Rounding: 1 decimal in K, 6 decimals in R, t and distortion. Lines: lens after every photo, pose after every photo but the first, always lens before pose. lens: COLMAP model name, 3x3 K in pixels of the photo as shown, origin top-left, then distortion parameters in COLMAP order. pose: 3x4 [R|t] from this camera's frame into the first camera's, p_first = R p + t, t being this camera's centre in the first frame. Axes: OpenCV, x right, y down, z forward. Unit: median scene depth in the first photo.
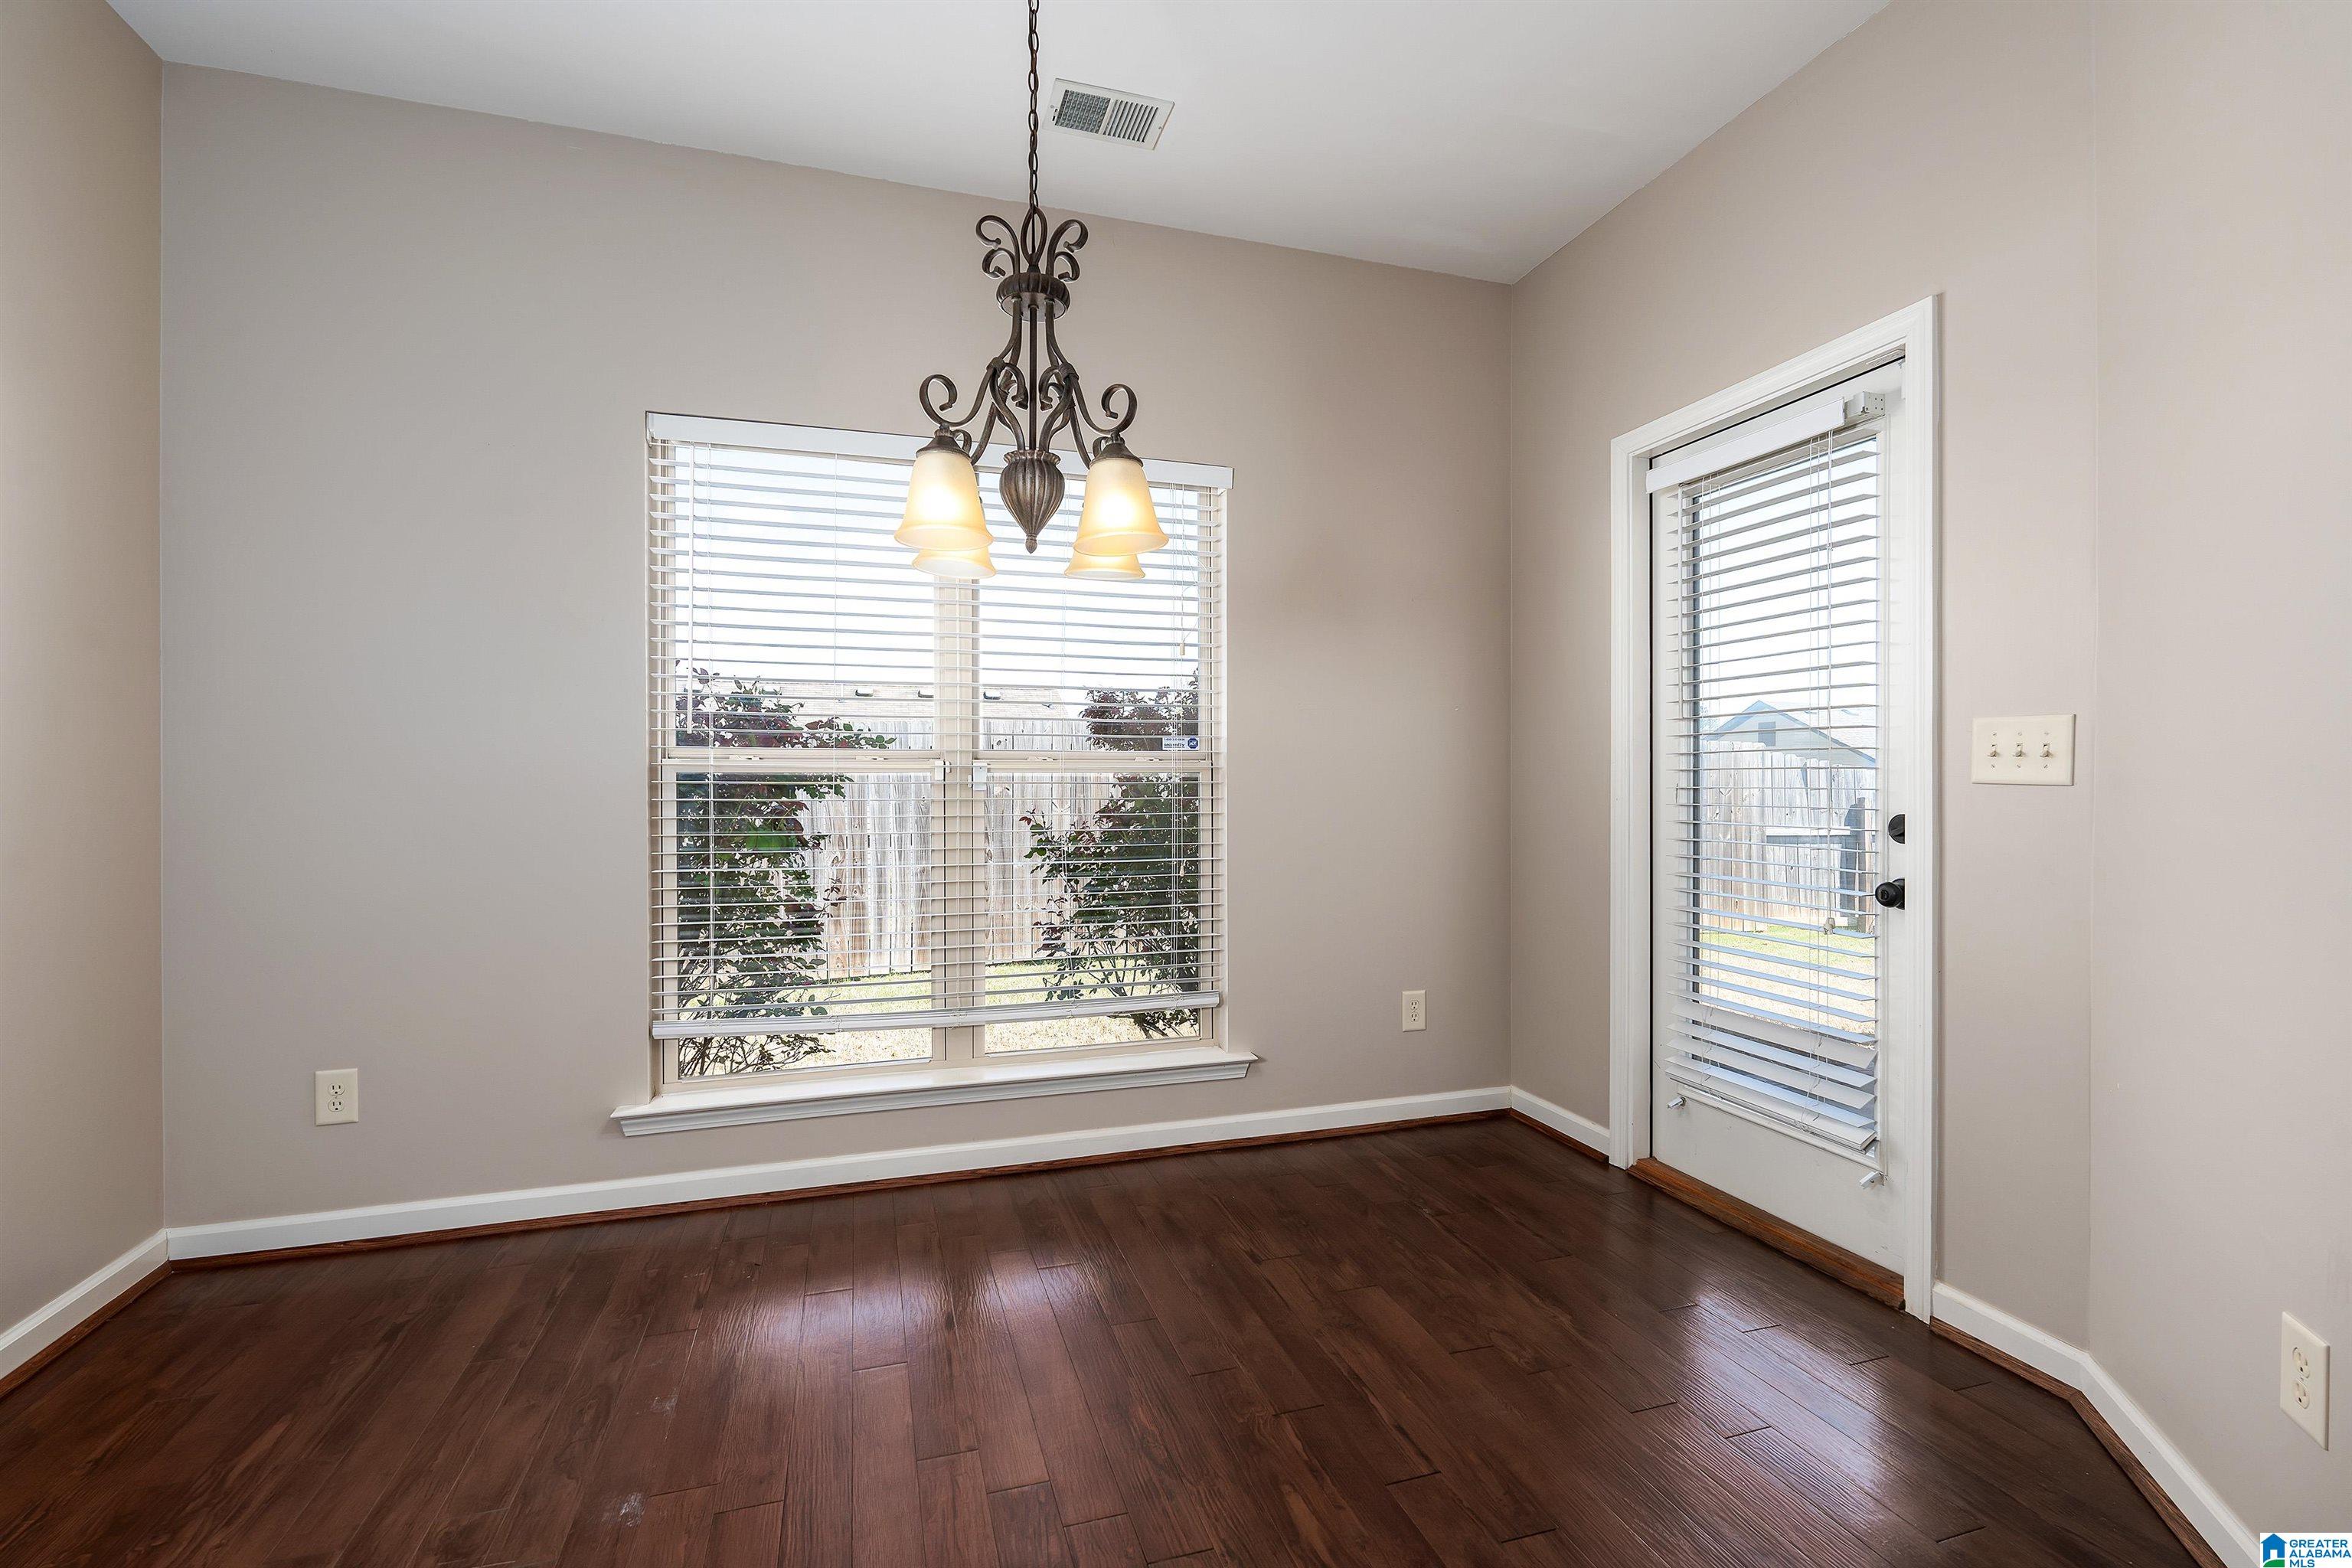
lens RADIAL K [[1060.2, 0, 1183.3], [0, 1060.2, 790.0], [0, 0, 1]] dist [0.000702, 0.000472]
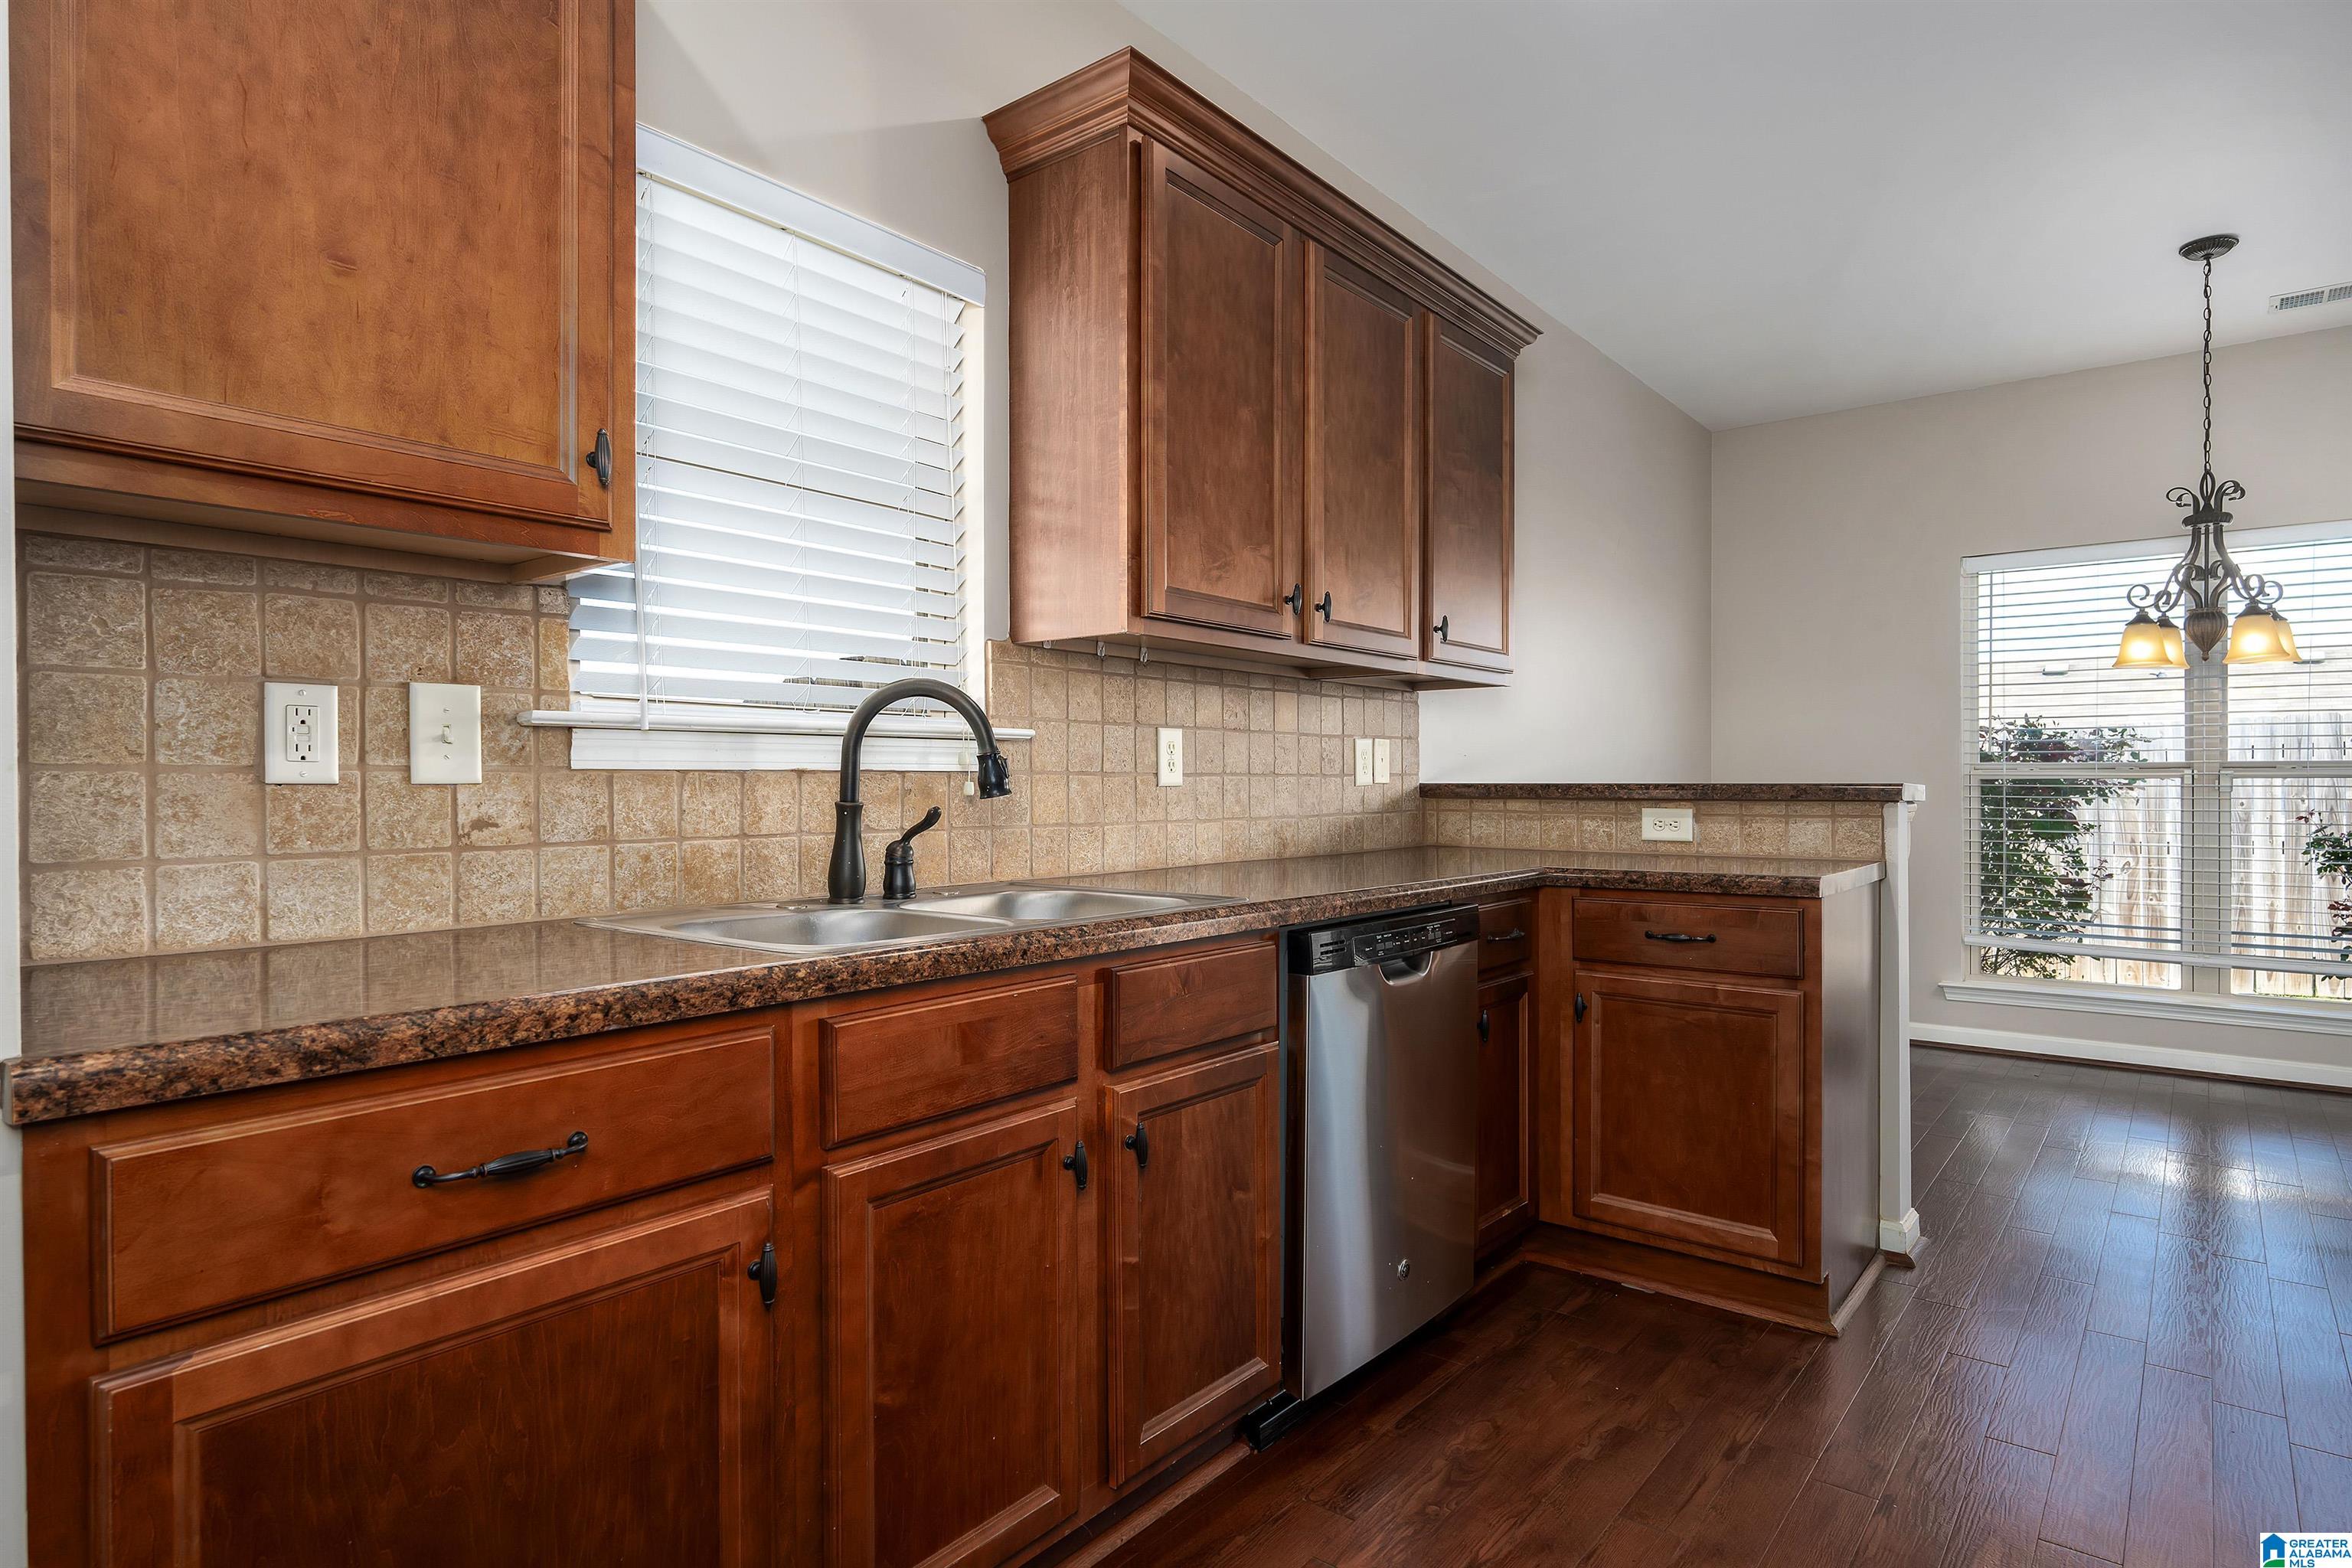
lens RADIAL K [[1257.6, 0, 1170.9], [0, 1257.6, 784.1], [0, 0, 1]] dist [-0.005812, -0.000844]
pose [[0.553460, -0.003525, -0.832868, 0.351652], [-0.005146, 0.999957, -0.007652, 0.008837], [0.832860, 0.008522, 0.553419, -0.887006]]
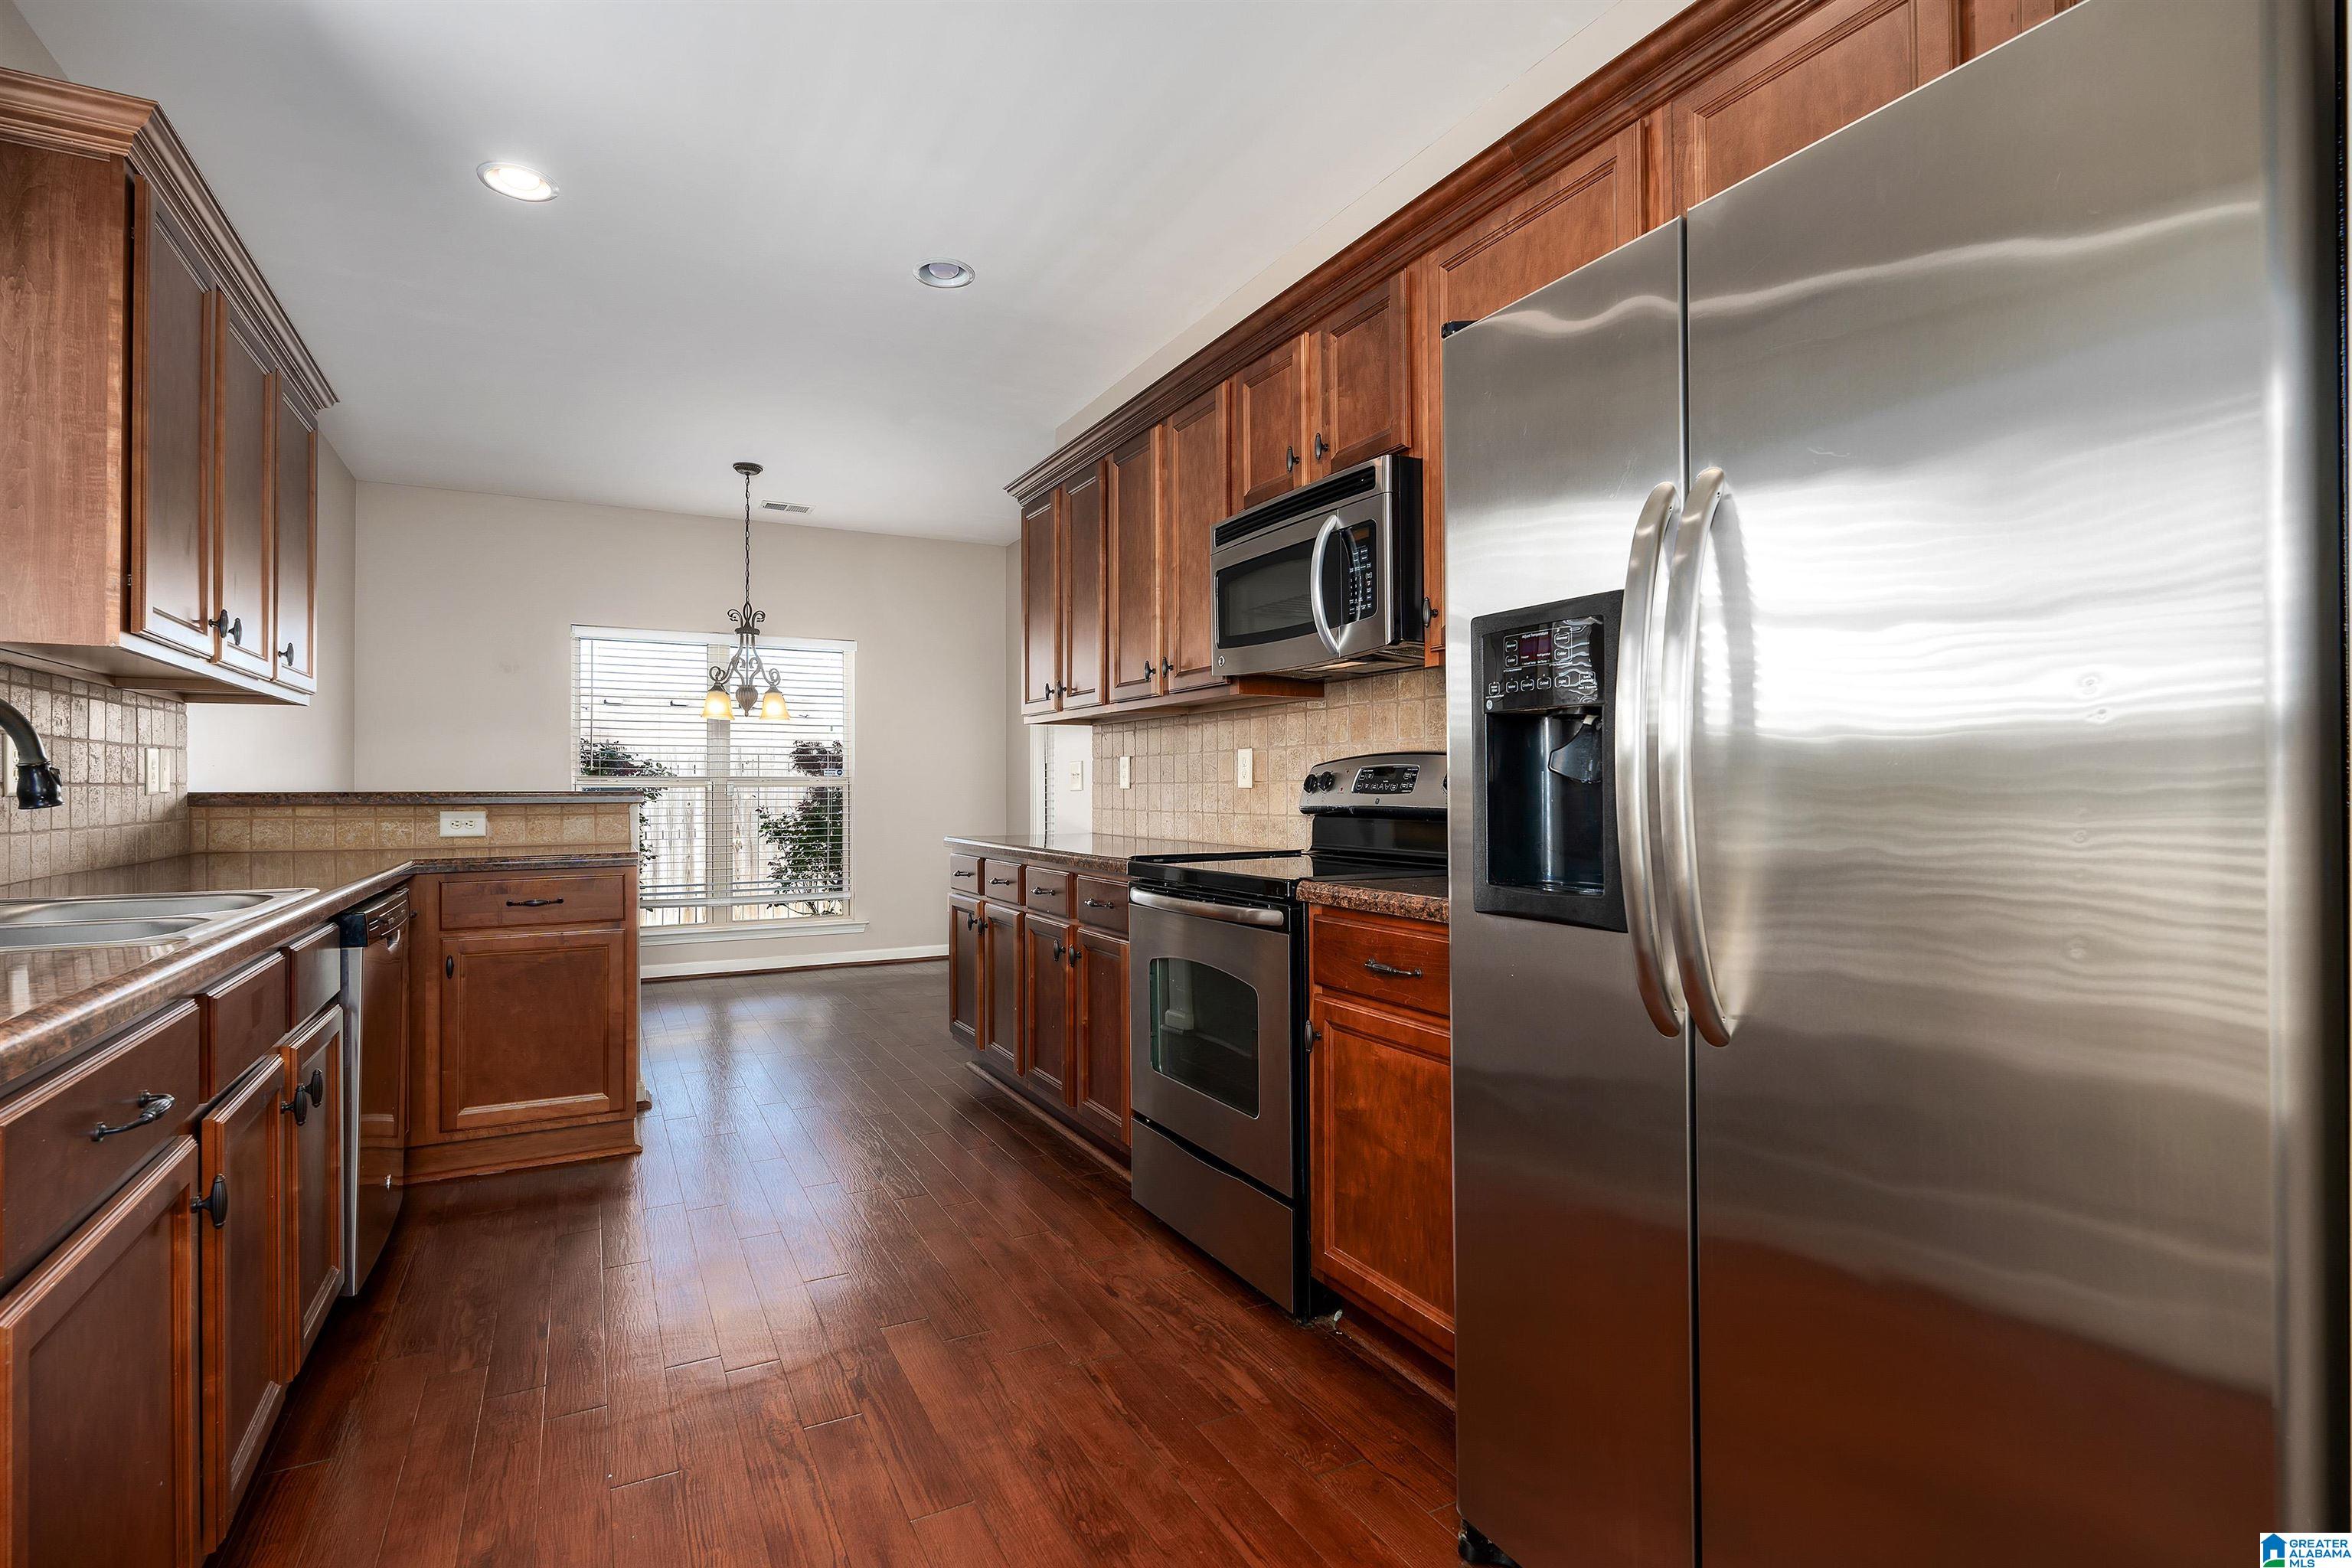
lens RADIAL K [[1085.4, 0, 1159.1], [0, 1085.4, 785.1], [0, 0, 1]] dist [-0.000050, 0.000123]
pose [[0.983775, -0.005292, 0.179329, 0.243123], [0.007396, 0.999911, -0.011067, 0.009329], [-0.179255, 0.012213, 0.983727, -1.198858]]
